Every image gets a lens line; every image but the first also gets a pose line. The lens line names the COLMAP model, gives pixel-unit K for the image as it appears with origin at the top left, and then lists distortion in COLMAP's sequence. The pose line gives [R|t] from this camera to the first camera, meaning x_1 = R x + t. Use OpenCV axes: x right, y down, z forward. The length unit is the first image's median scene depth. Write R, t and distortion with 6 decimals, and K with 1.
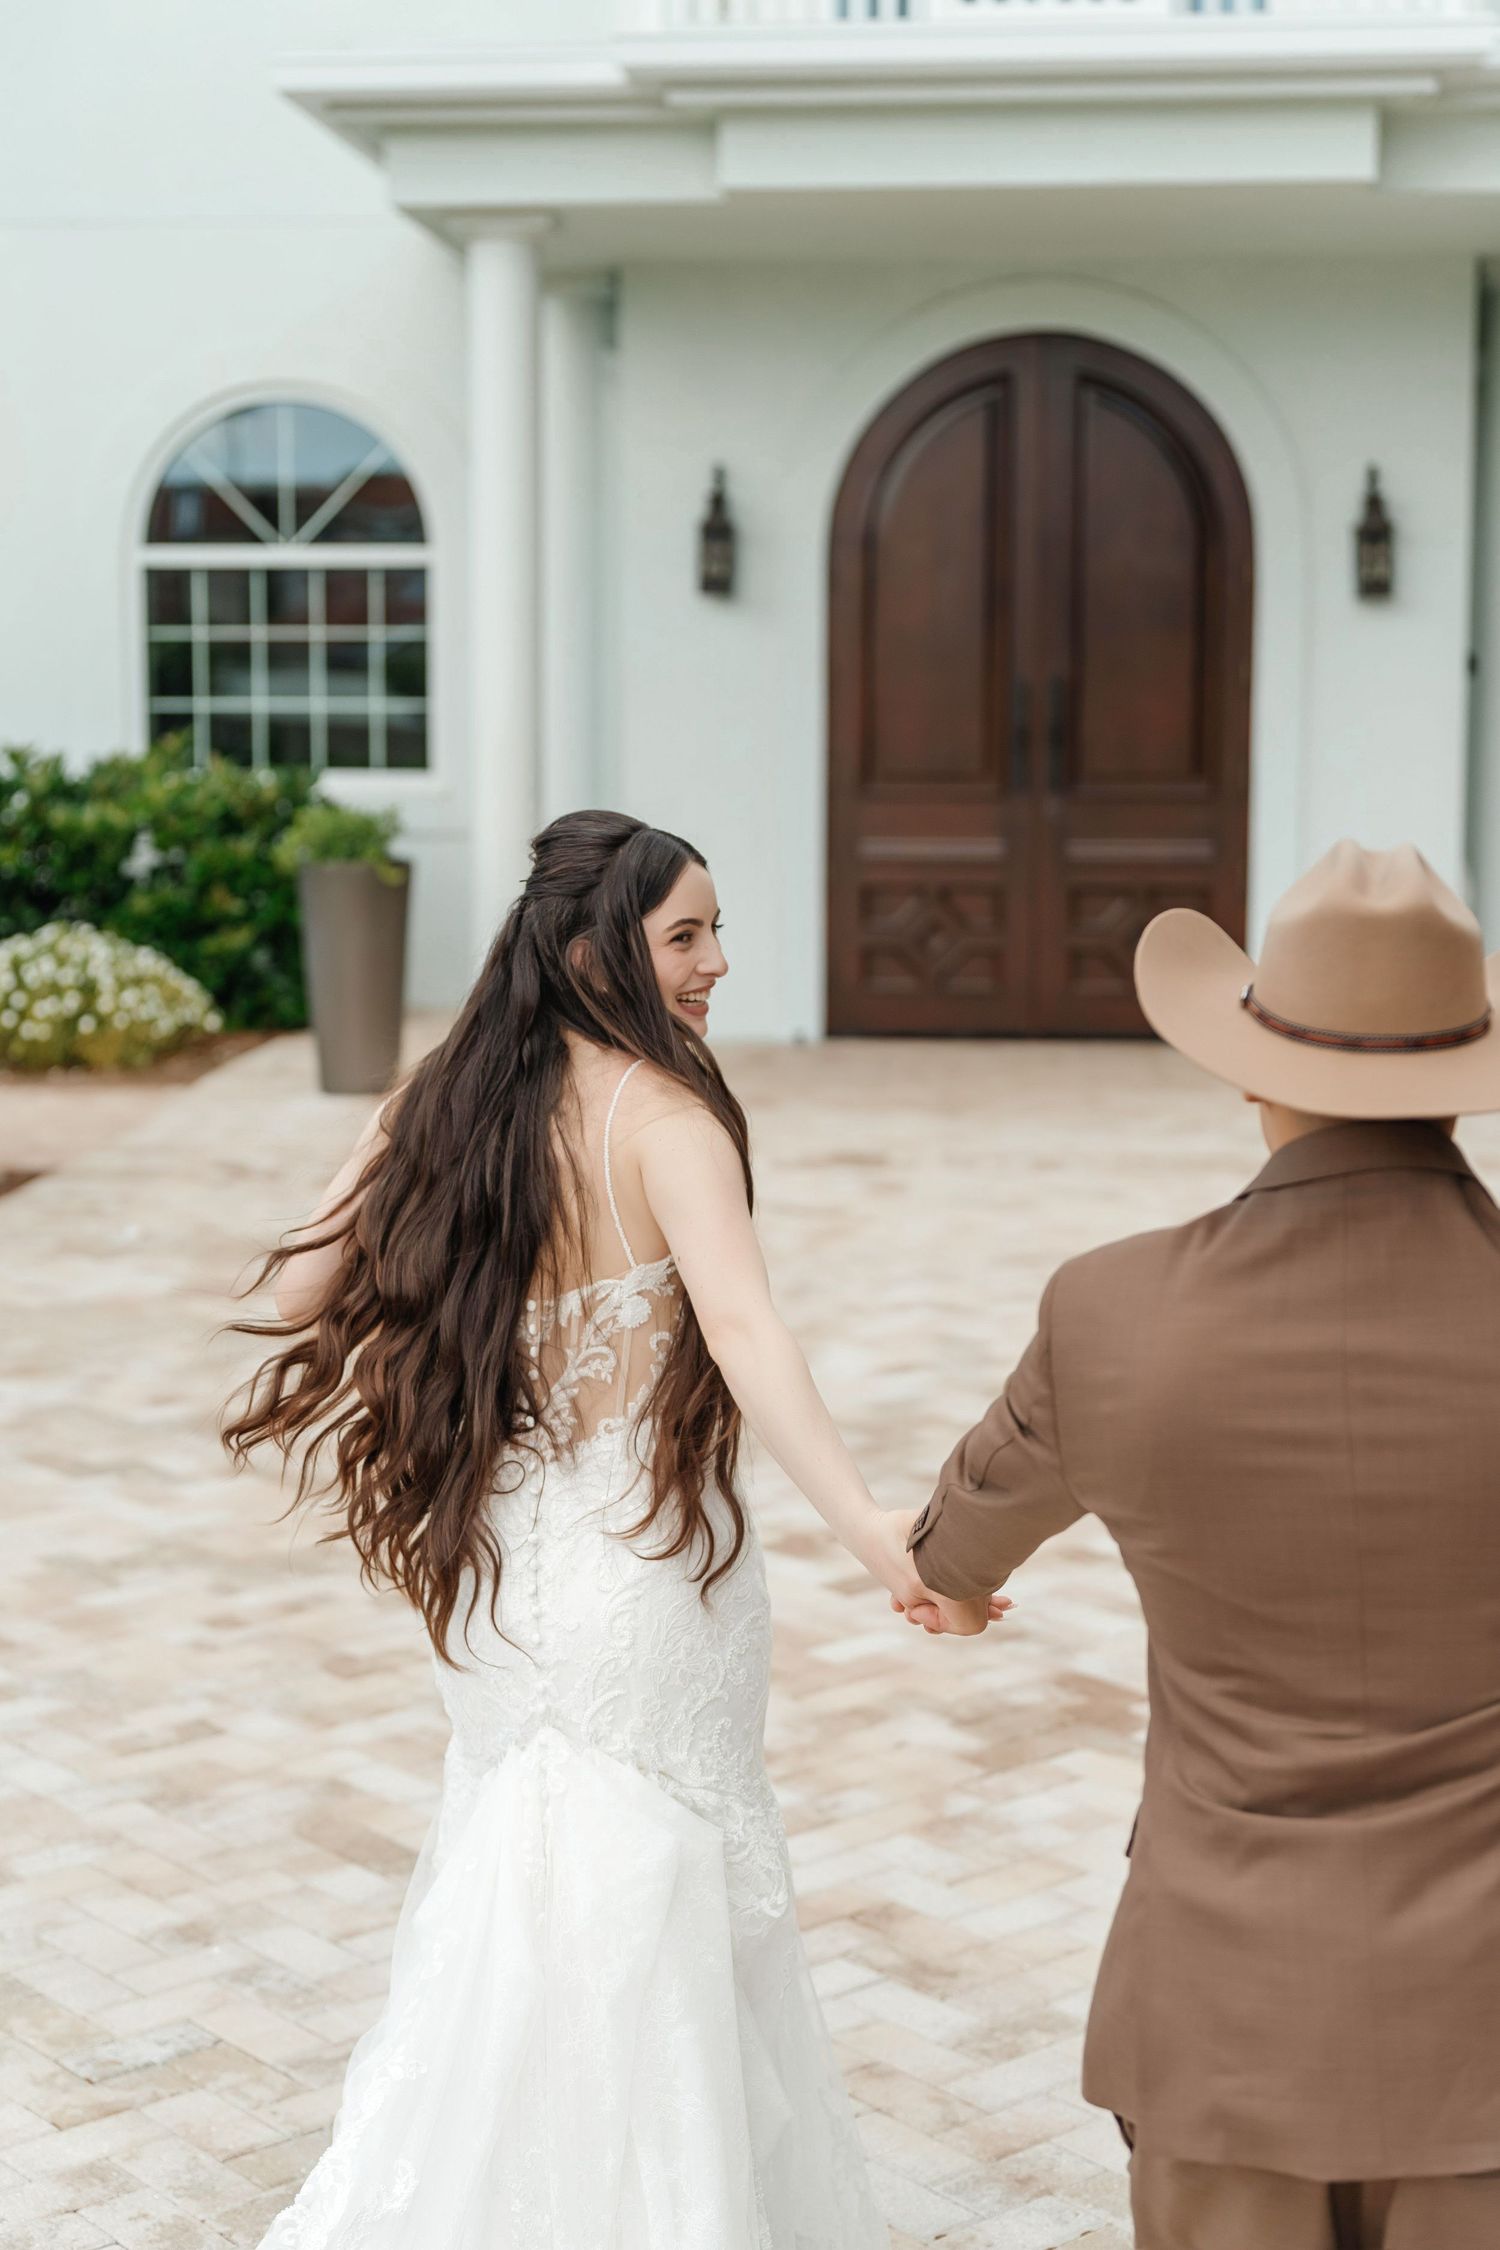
lens RADIAL K [[3556.8, 0, 750.0], [0, 3556.8, 1125.0], [0, 0, 1]] dist [0.039269, 0.018754]
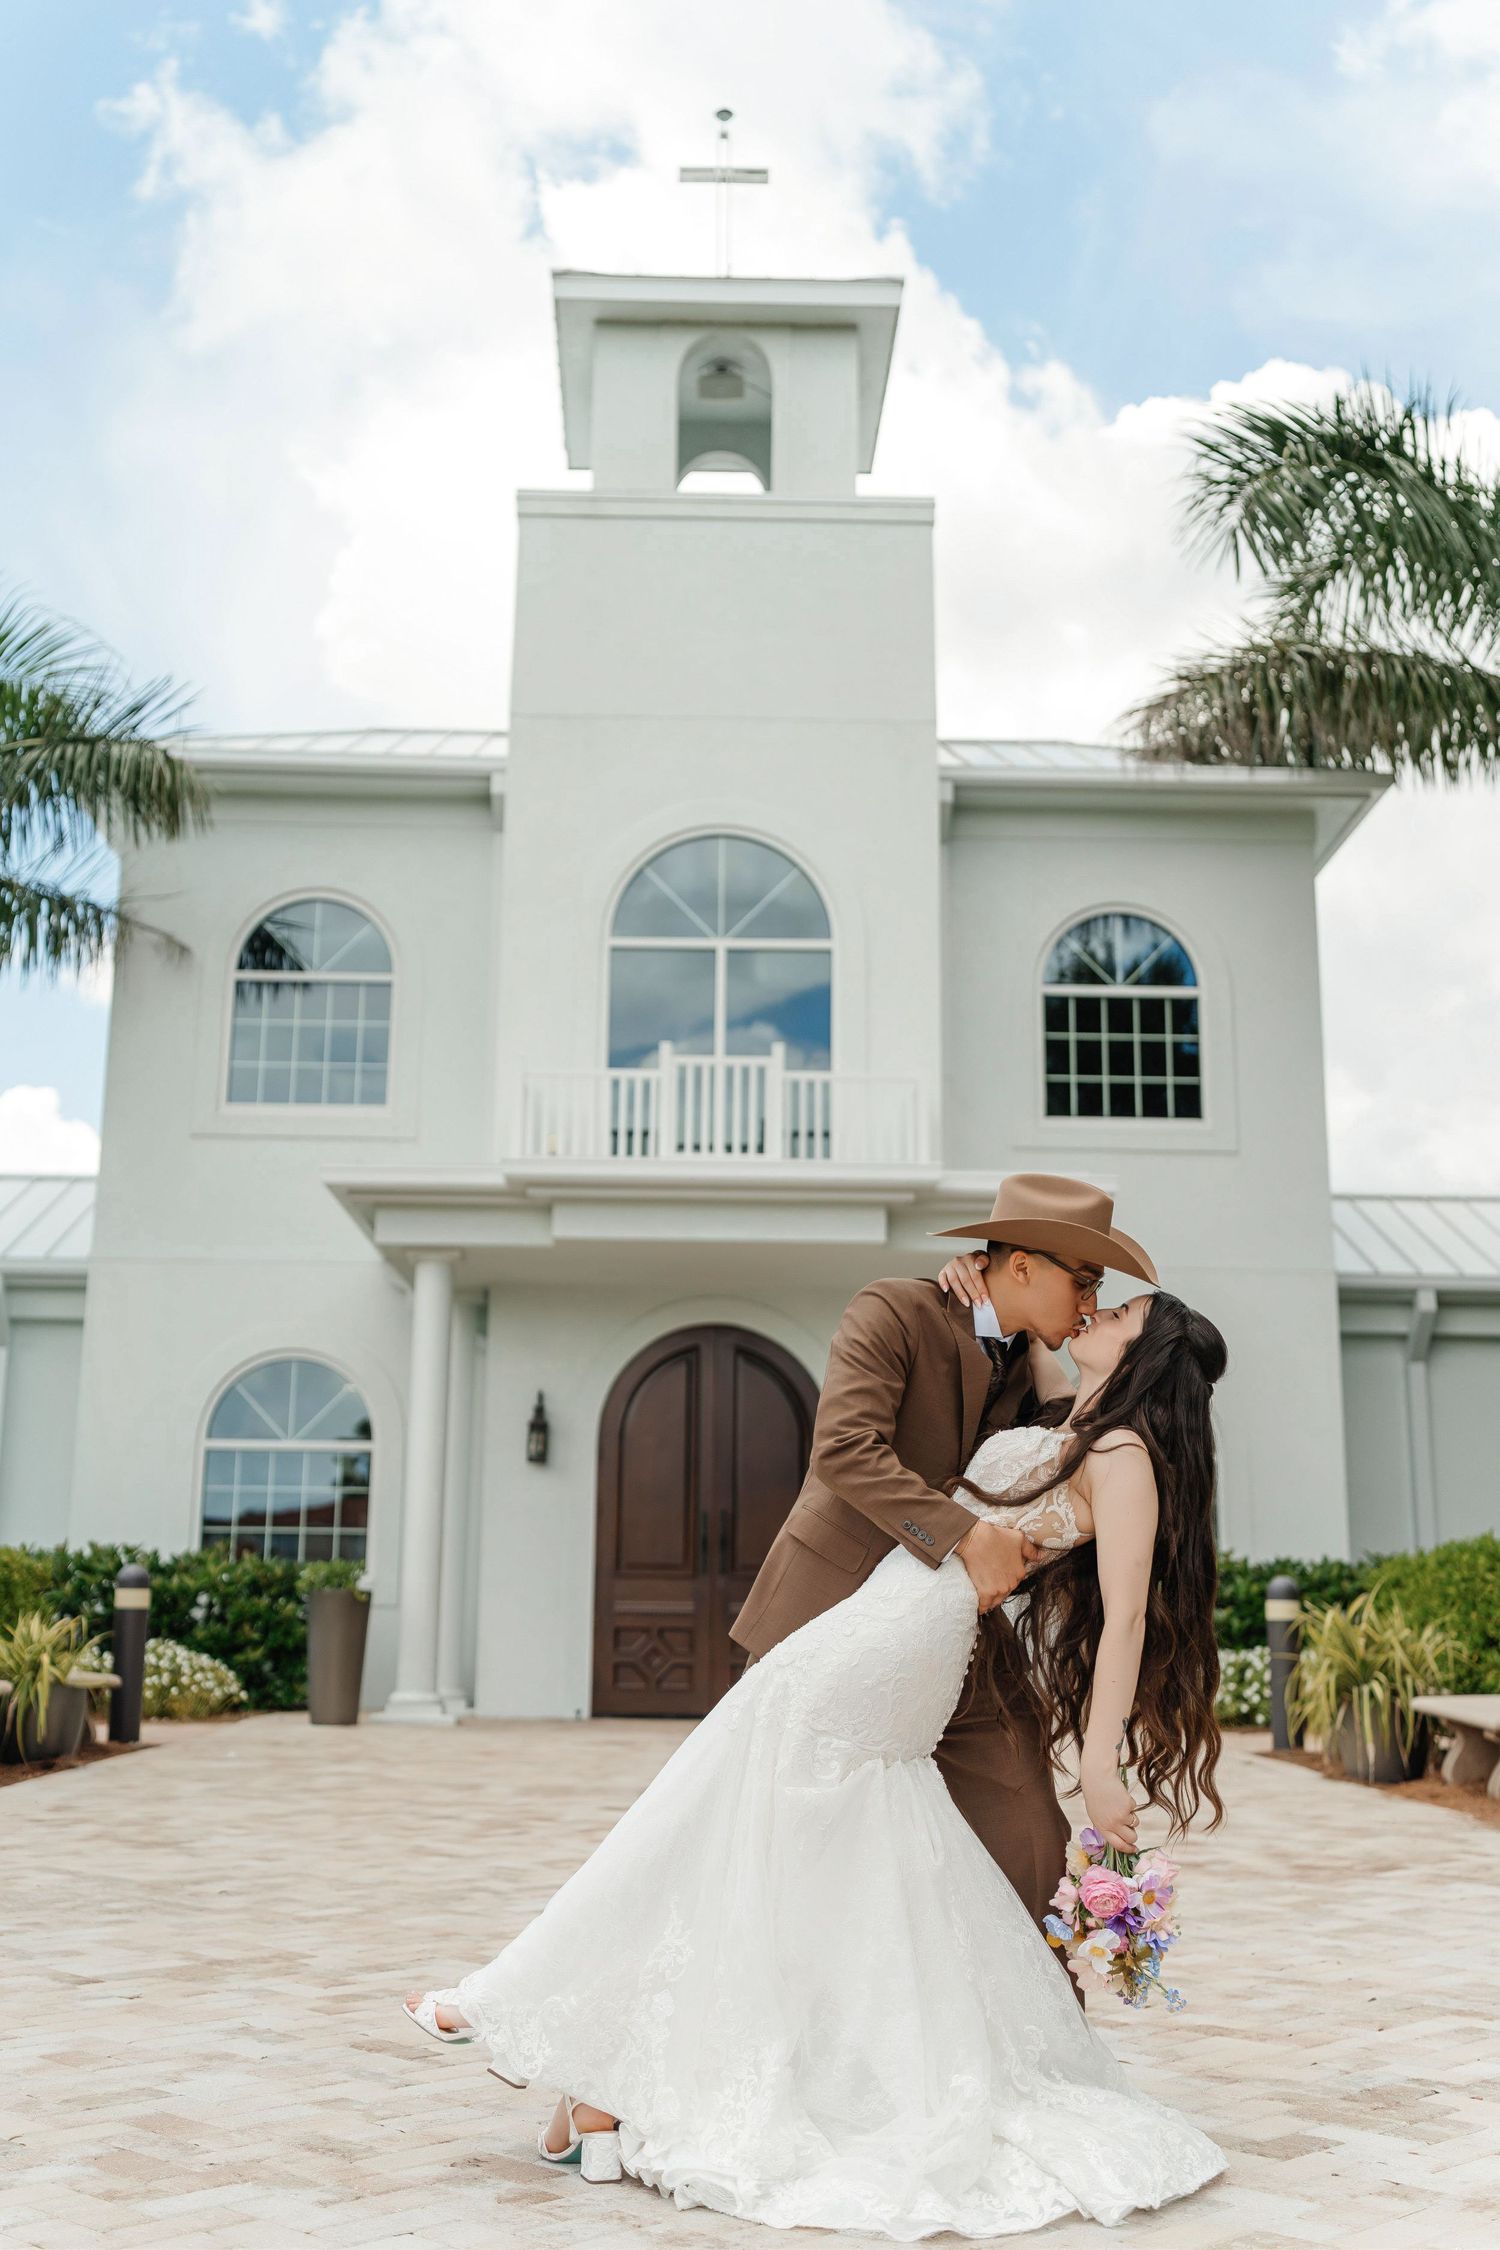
lens RADIAL K [[2344.7, 0, 746.2], [0, 2344.7, 1074.1], [0, 0, 1]] dist [0.005733, 0.008098]
pose [[0.995167, 0.032405, 0.092700, -0.020683], [0.001811, 0.937769, -0.347256, 0.081478], [-0.098184, 0.345745, 0.933177, -0.195293]]
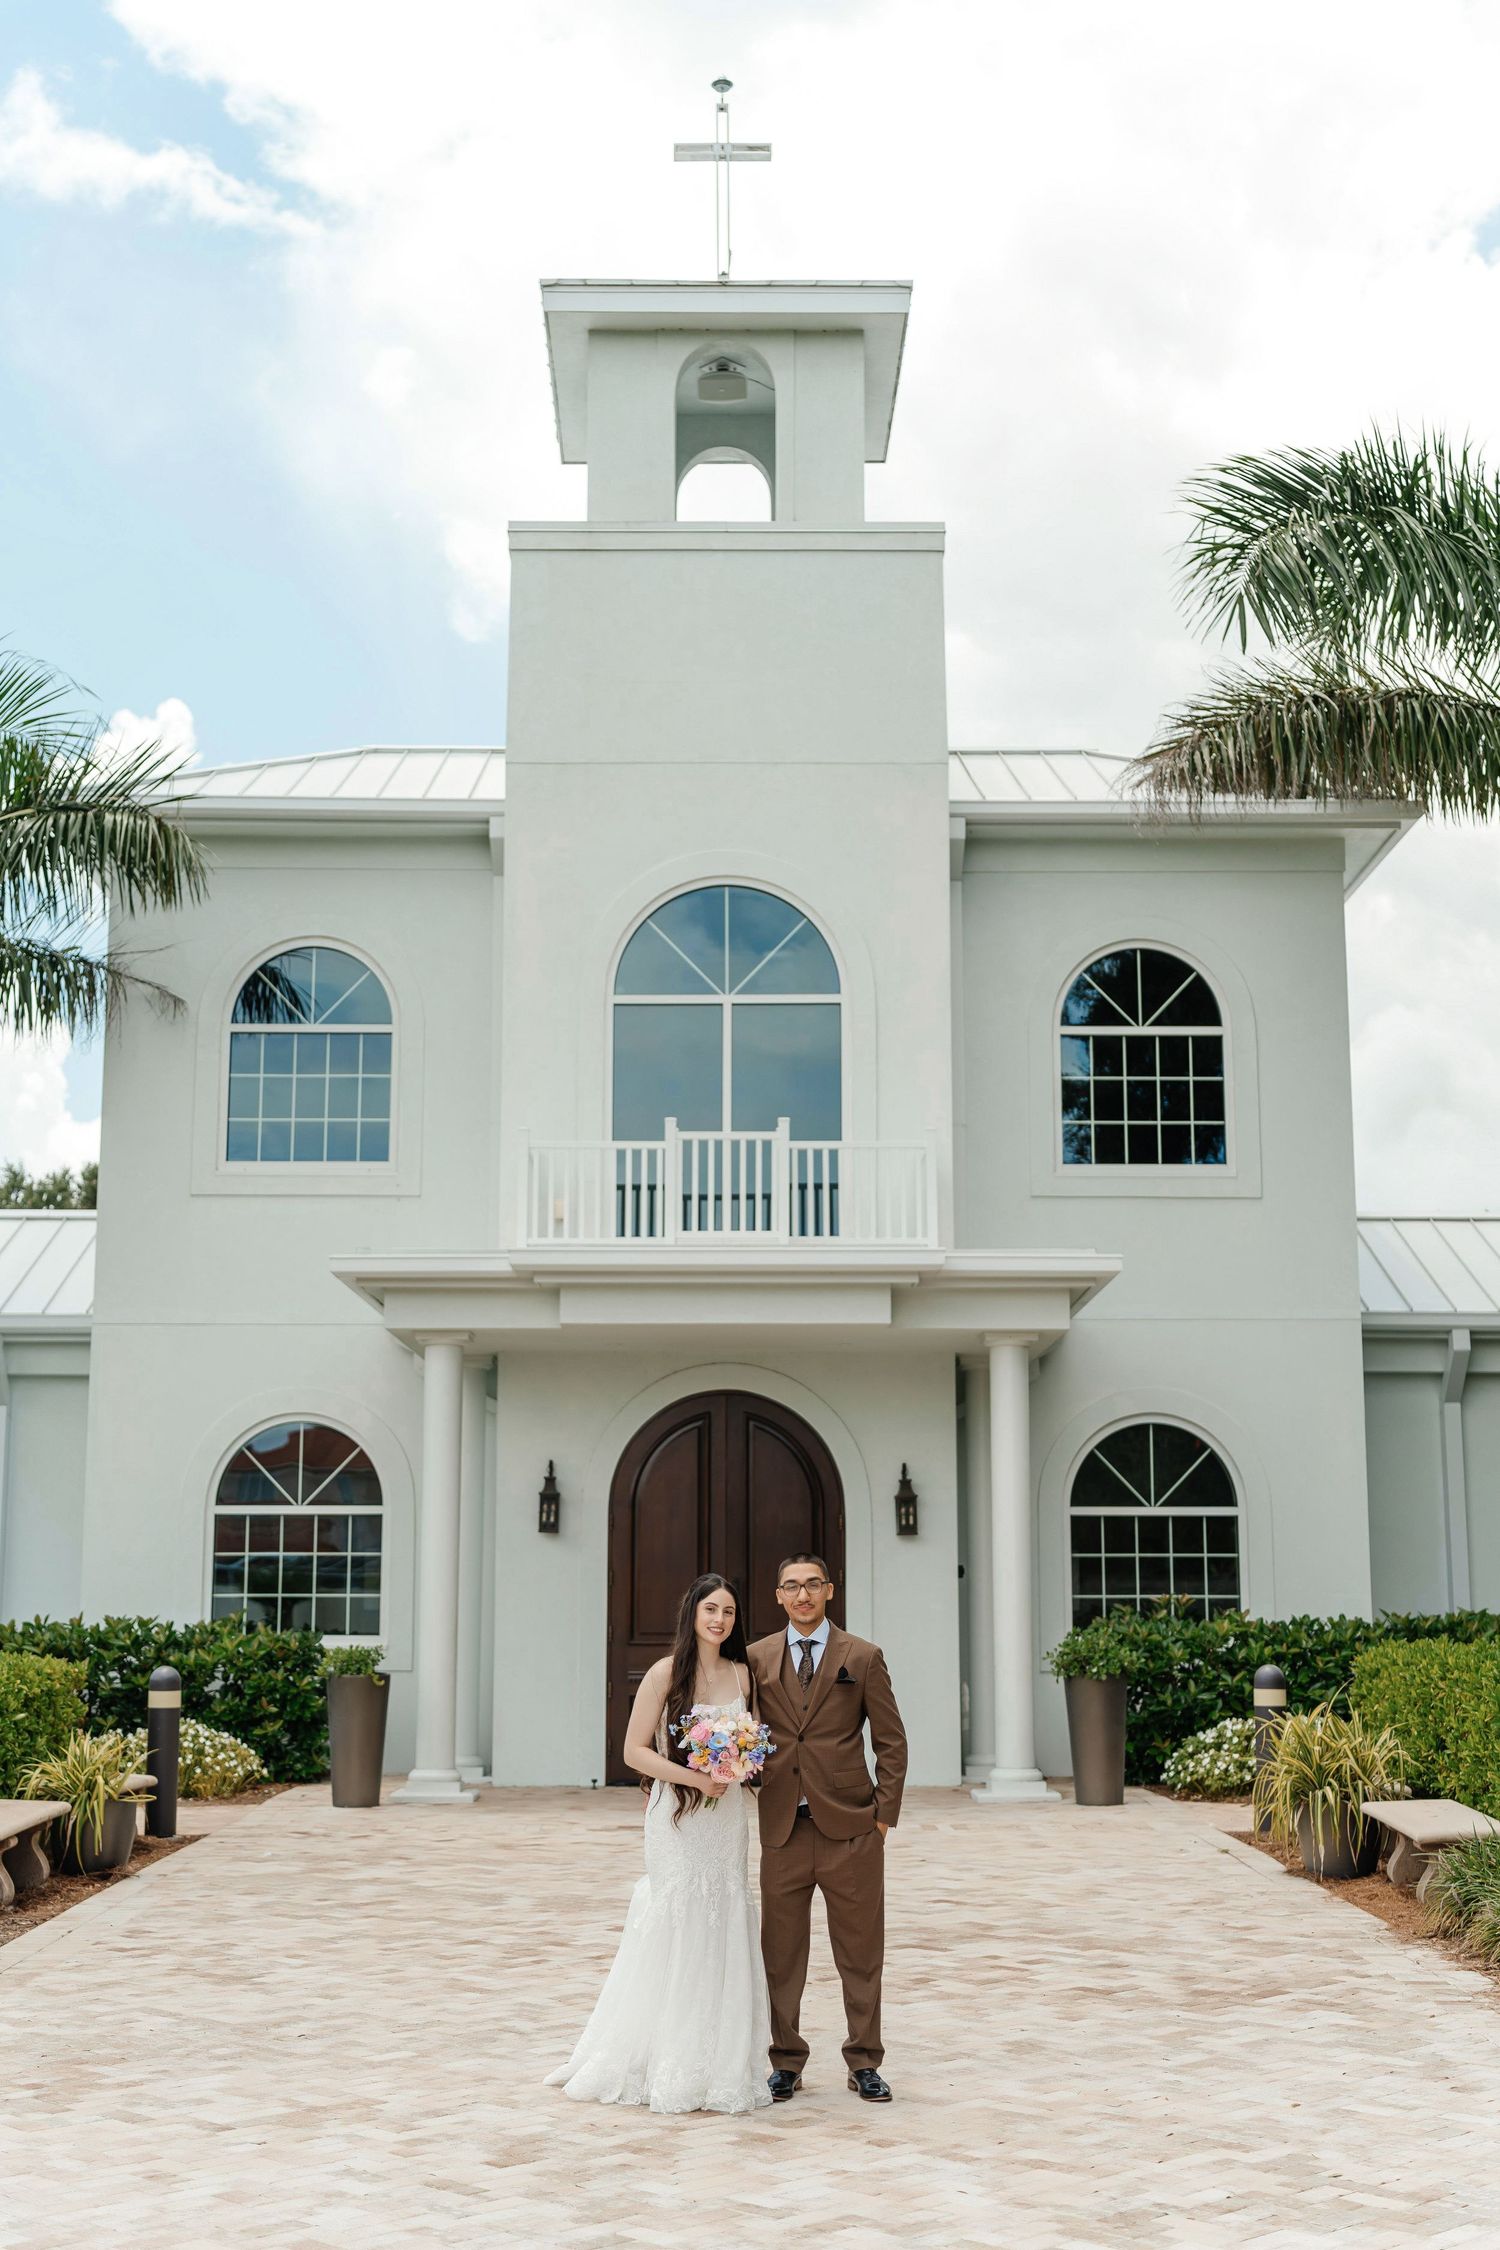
lens RADIAL K [[2700.5, 0, 750.0], [0, 2700.5, 1125.0], [0, 0, 1]] dist [0.008646, 0.022806]
pose [[0.996555, 0.014383, 0.081679, -0.022773], [0.010135, 0.956349, -0.292052, 0.055996], [-0.082314, 0.291874, 0.952908, -0.382522]]
